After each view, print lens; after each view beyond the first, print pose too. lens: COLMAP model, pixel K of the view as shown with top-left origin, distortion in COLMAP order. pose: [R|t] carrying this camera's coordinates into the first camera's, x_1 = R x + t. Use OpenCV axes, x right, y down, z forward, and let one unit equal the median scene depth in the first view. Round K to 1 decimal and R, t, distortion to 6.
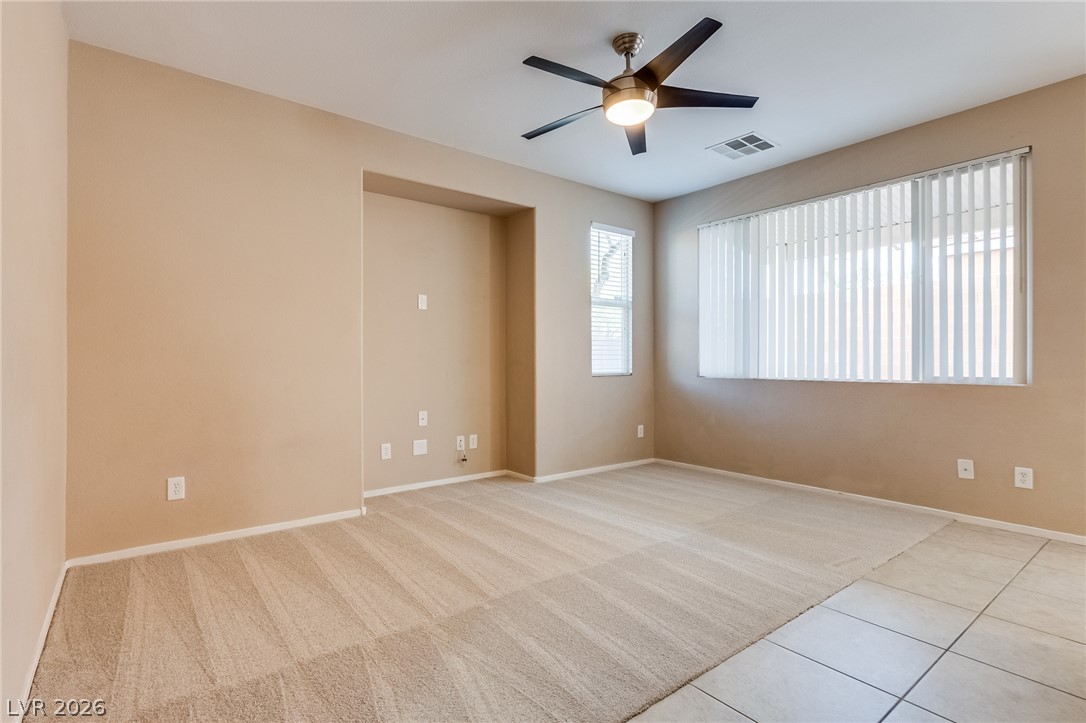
lens RADIAL K [[517.5, 0, 538.4], [0, 517.5, 361.5], [0, 0, 1]] dist [-0.002623, -0.003922]
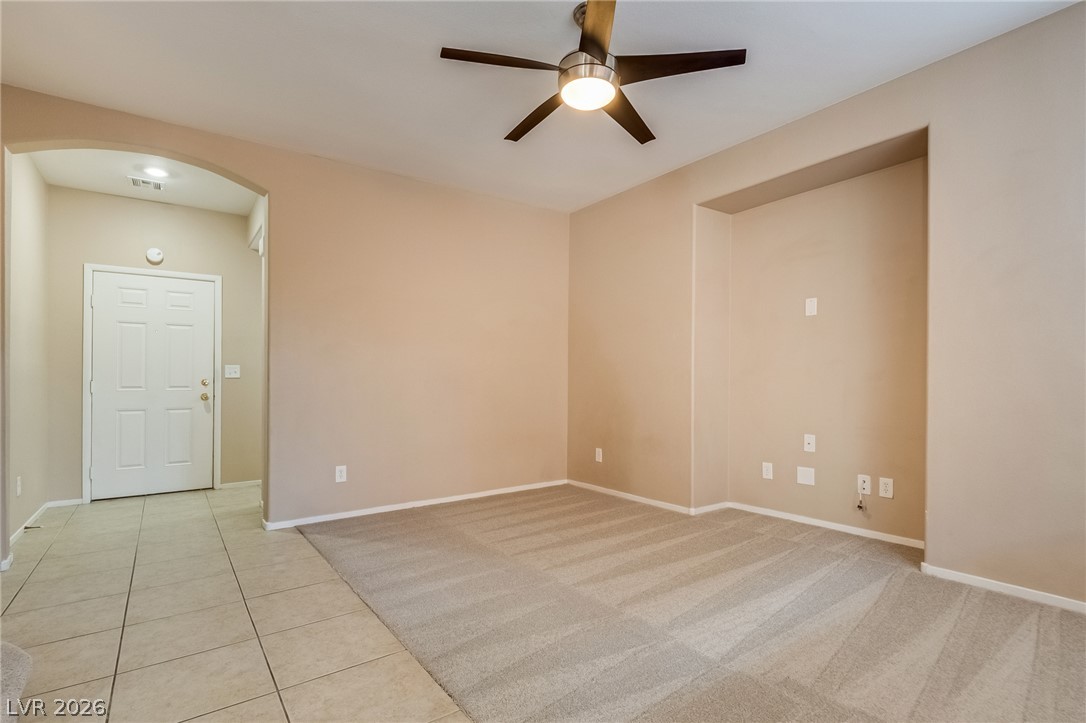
lens RADIAL K [[517.5, 0, 538.7], [0, 517.5, 367.3], [0, 0, 1]] dist [-0.002623, -0.003922]
pose [[-0.031604, -0.024896, -0.999190, 0.761300], [0.004553, 0.999676, -0.025052, 0.005370], [0.999490, -0.005341, -0.031480, 0.682846]]
